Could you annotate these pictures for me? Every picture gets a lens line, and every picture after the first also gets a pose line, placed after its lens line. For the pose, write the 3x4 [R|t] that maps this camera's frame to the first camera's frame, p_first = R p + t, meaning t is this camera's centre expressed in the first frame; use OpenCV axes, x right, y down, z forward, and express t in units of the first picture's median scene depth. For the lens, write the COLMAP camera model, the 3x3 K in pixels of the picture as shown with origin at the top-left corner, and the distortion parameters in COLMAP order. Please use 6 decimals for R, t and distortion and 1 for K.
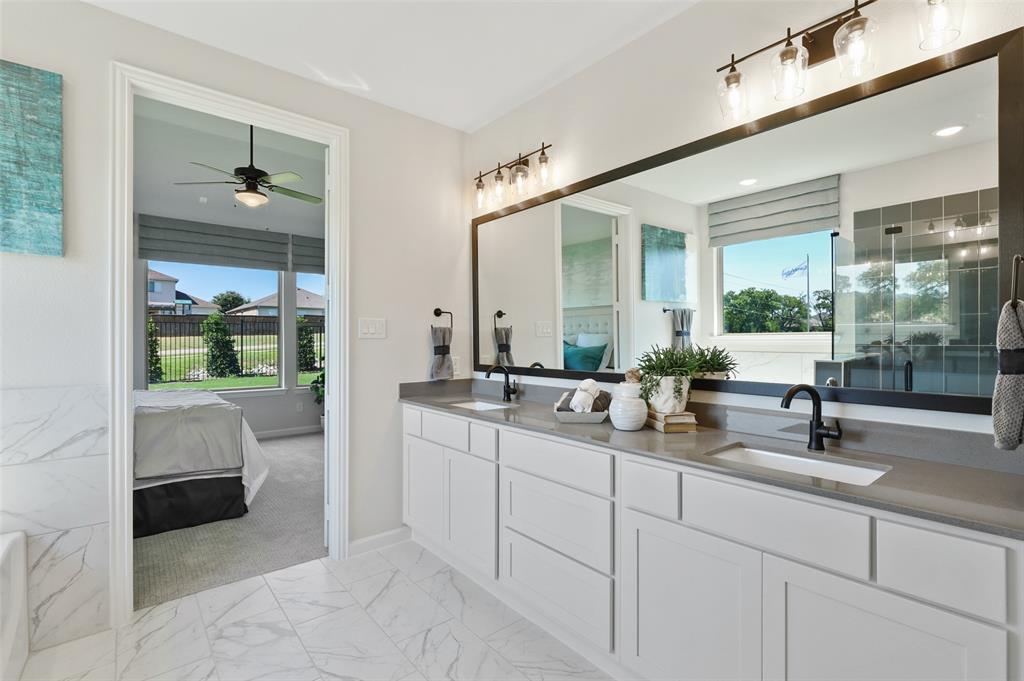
lens RADIAL K [[467.7, 0, 513.8], [0, 467.7, 335.2], [0, 0, 1]] dist [-0.001627, -0.000763]
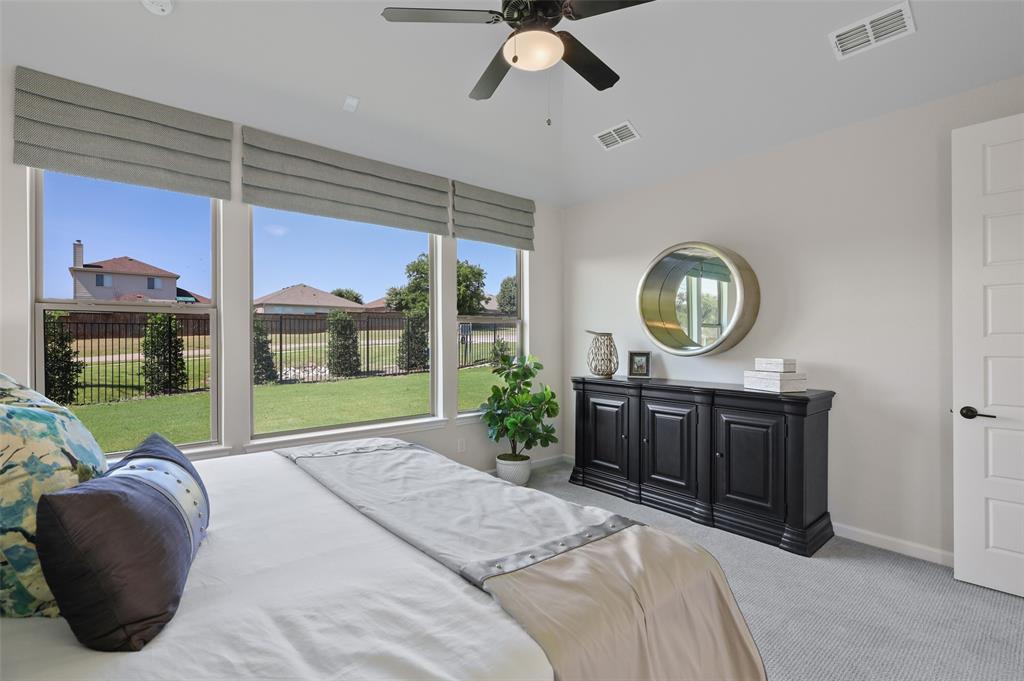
lens RADIAL K [[467.7, 0, 513.8], [0, 467.7, 335.2], [0, 0, 1]] dist [-0.001627, -0.000763]
pose [[0.999945, -0.001329, 0.010415, -0.157181], [0.001299, 0.999995, 0.002853, -0.000517], [-0.010419, -0.002839, 0.999942, 0.138901]]
